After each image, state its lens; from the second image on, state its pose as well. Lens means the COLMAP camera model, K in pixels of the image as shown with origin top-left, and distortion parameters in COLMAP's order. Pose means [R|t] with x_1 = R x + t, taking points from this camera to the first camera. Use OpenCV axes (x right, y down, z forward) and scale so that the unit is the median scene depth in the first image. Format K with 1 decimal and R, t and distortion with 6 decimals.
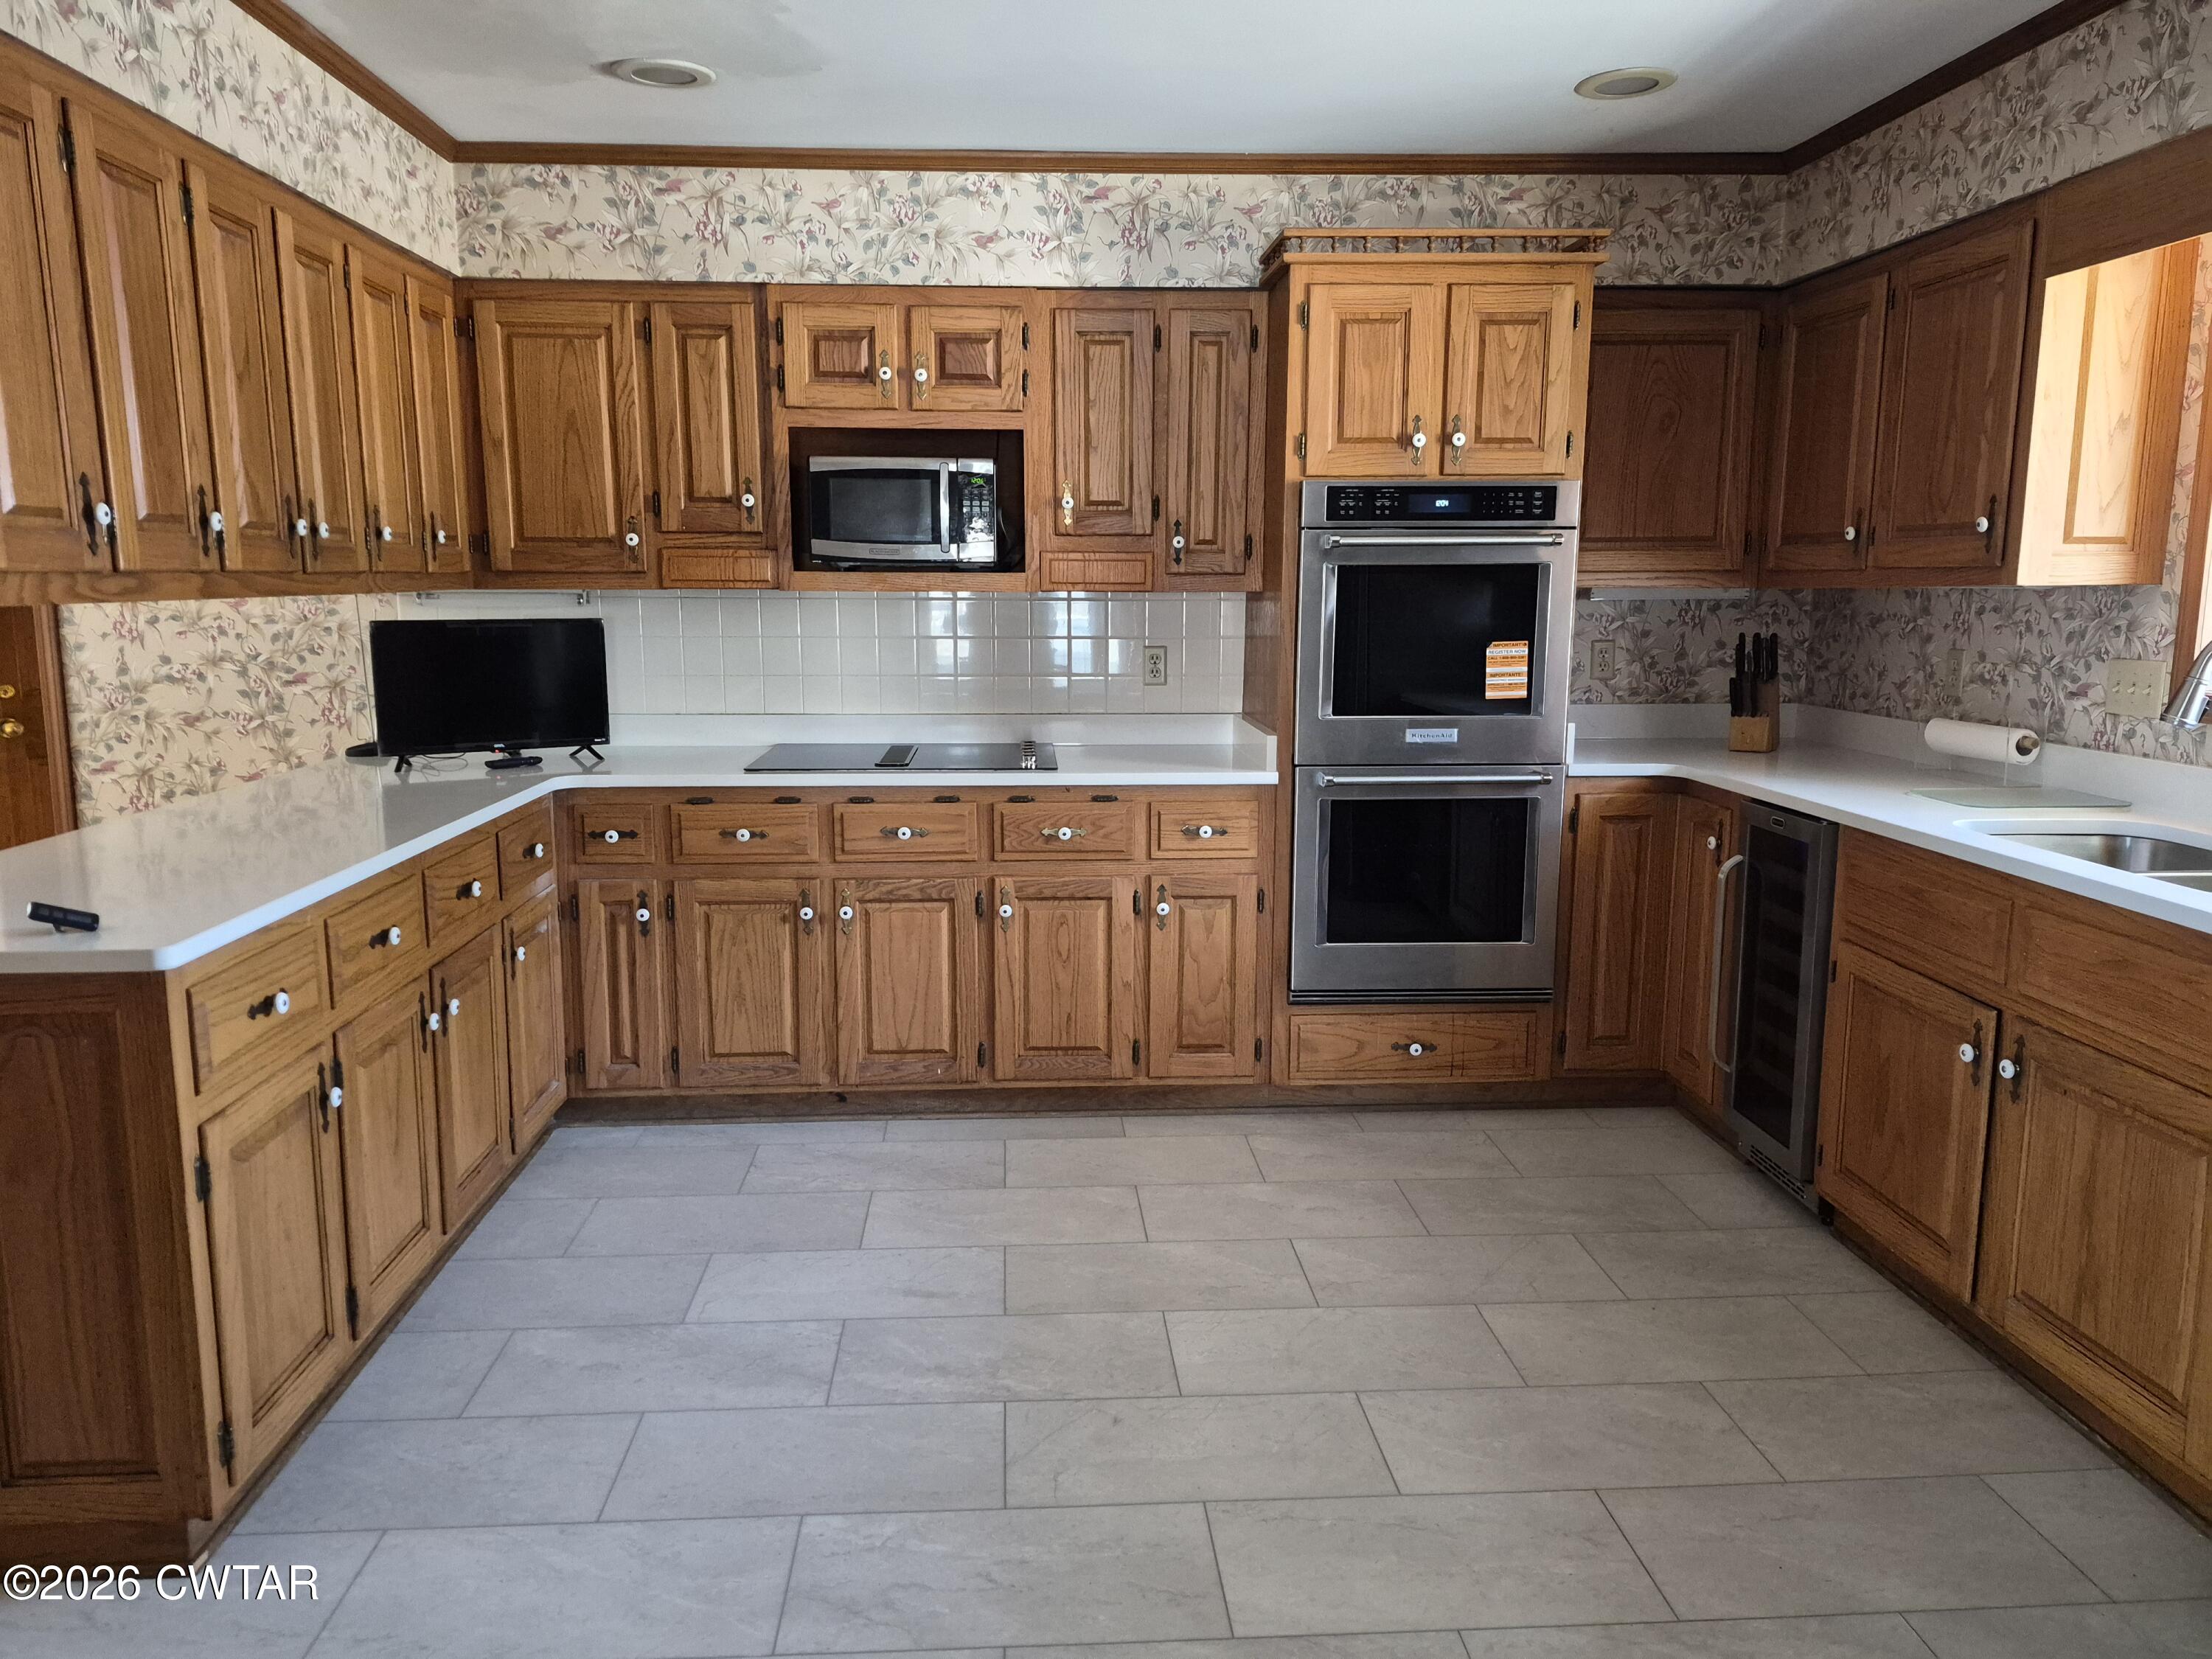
lens RADIAL K [[1493.9, 0, 1106.0], [0, 1493.9, 829.5], [0, 0, 1]] dist [0.006626, -0.026646]
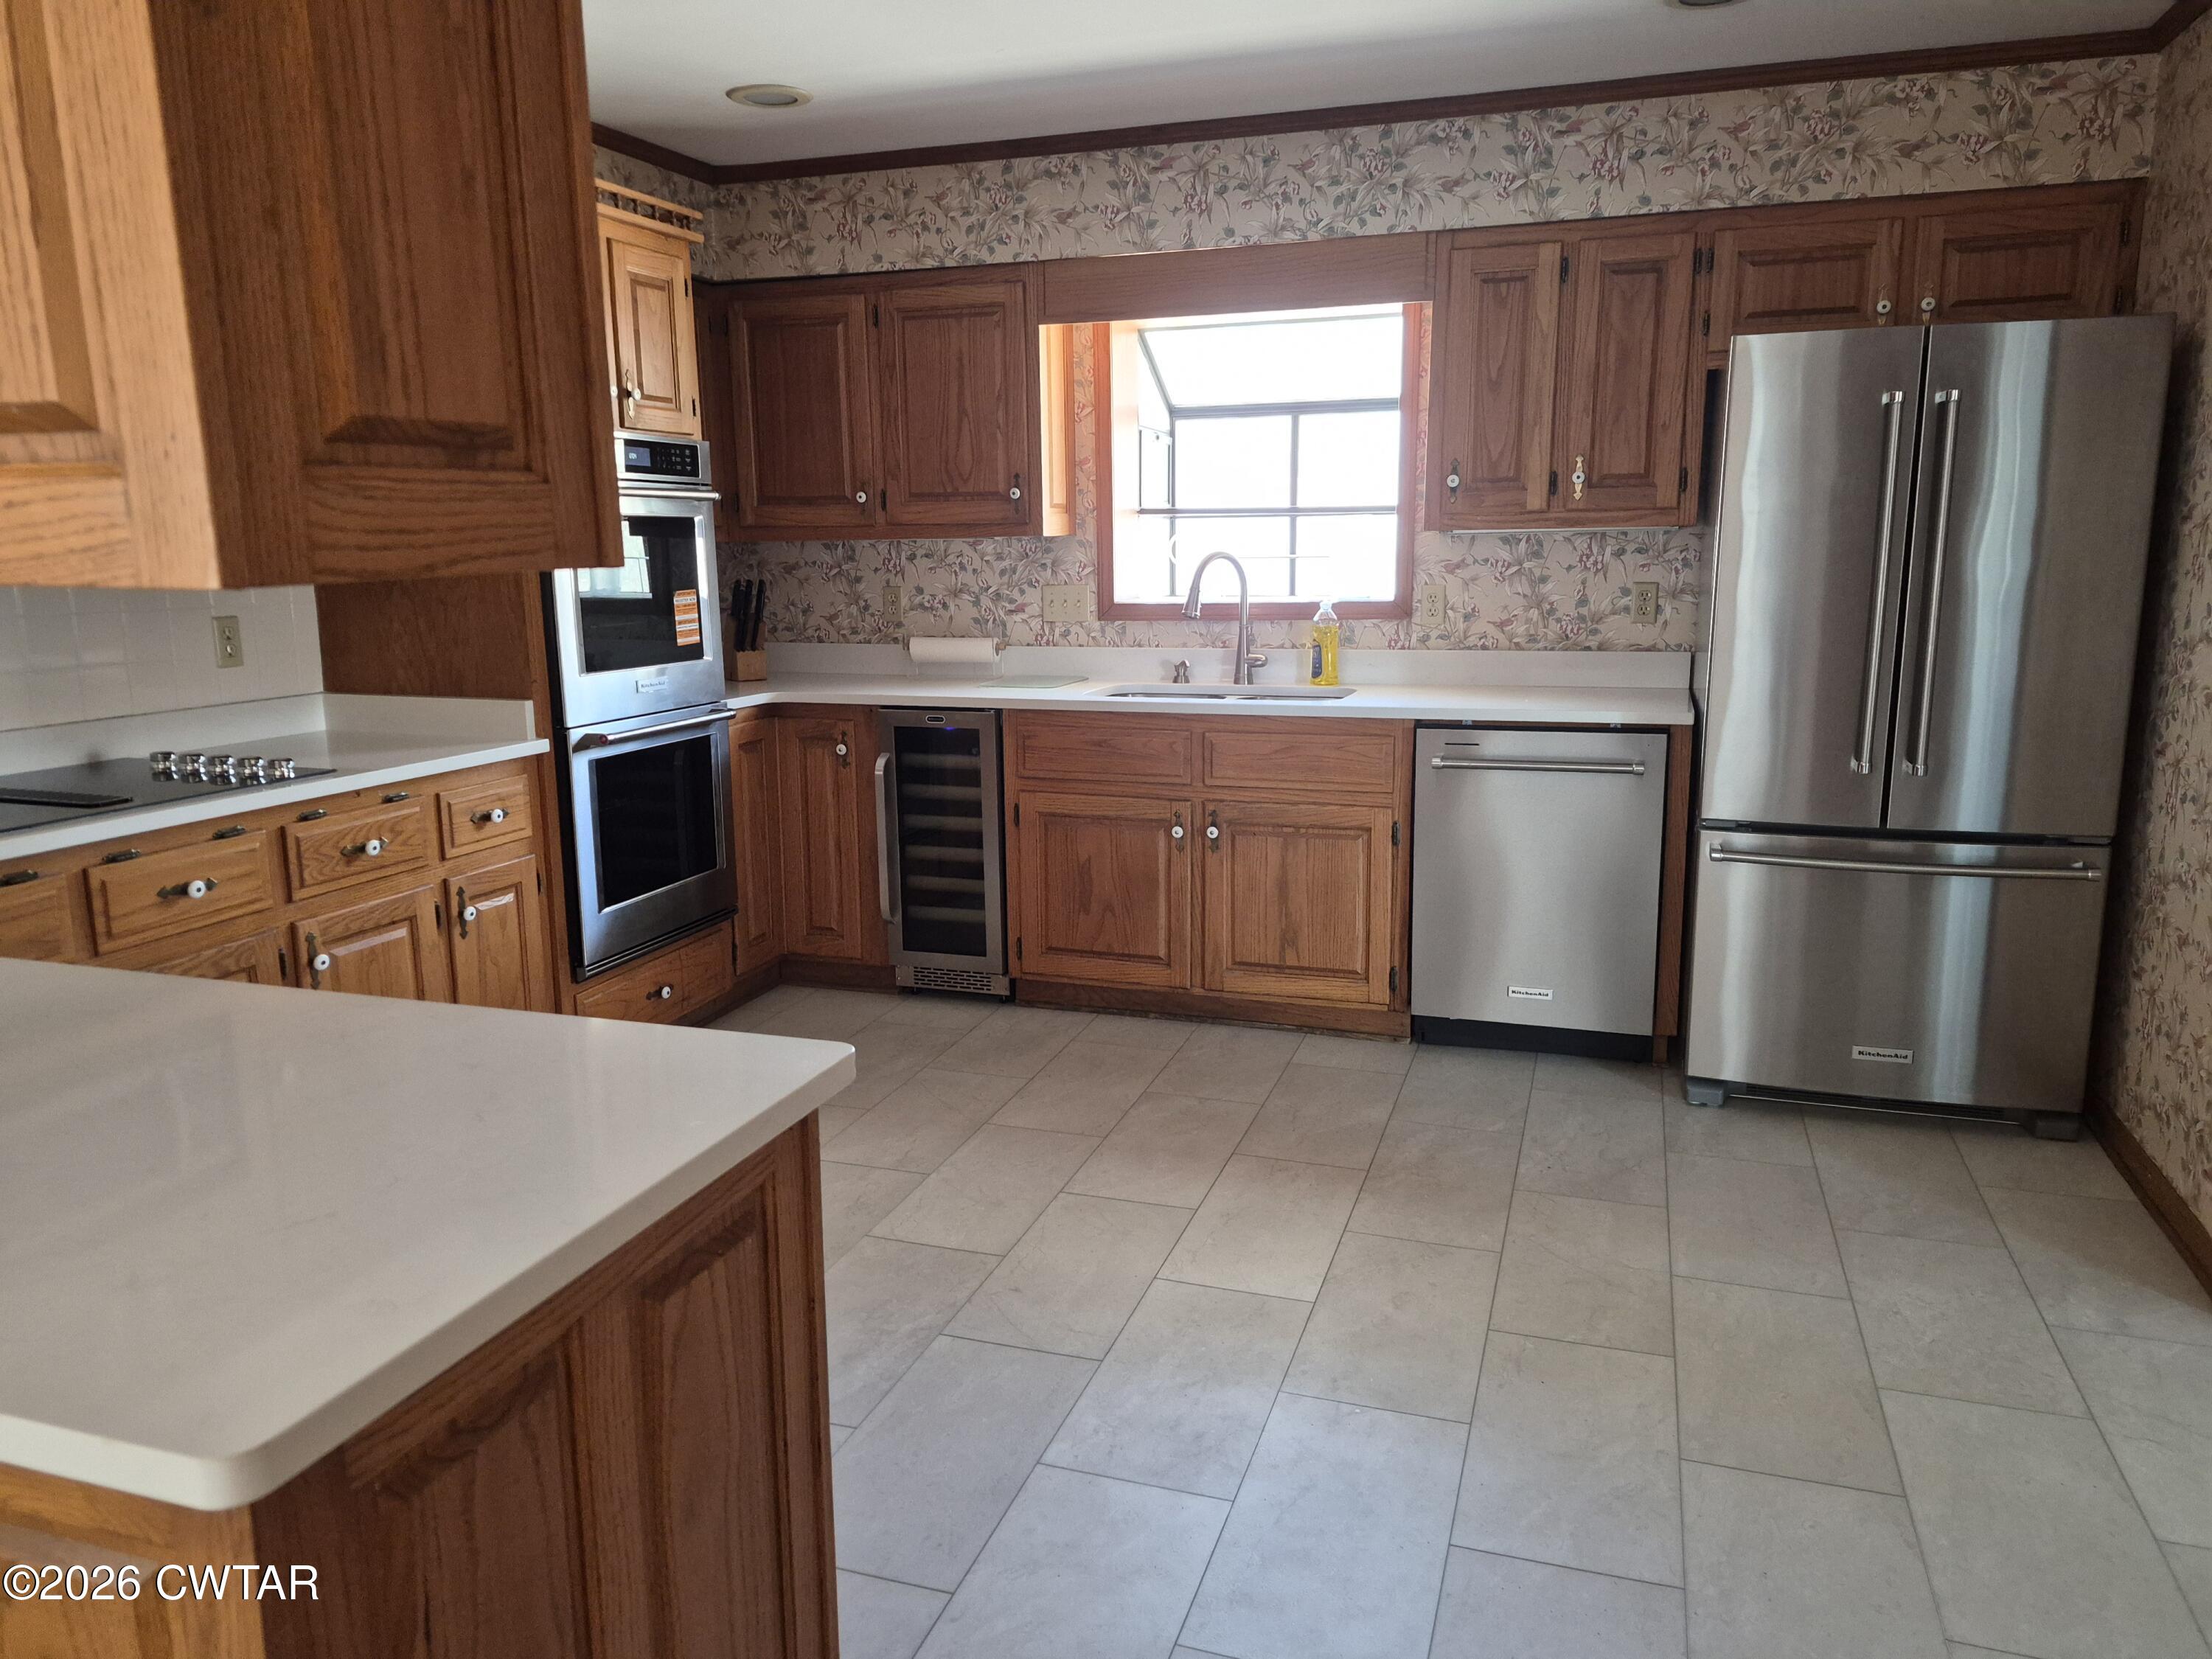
lens RADIAL K [[1478.6, 0, 1106.0], [0, 1478.6, 829.5], [0, 0, 1]] dist [0.112853, -0.256591]
pose [[0.368138, -0.179847, 0.912211, -0.658437], [0.162035, 0.978510, 0.127526, -0.048701], [-0.915543, 0.100863, 0.389368, 0.344171]]
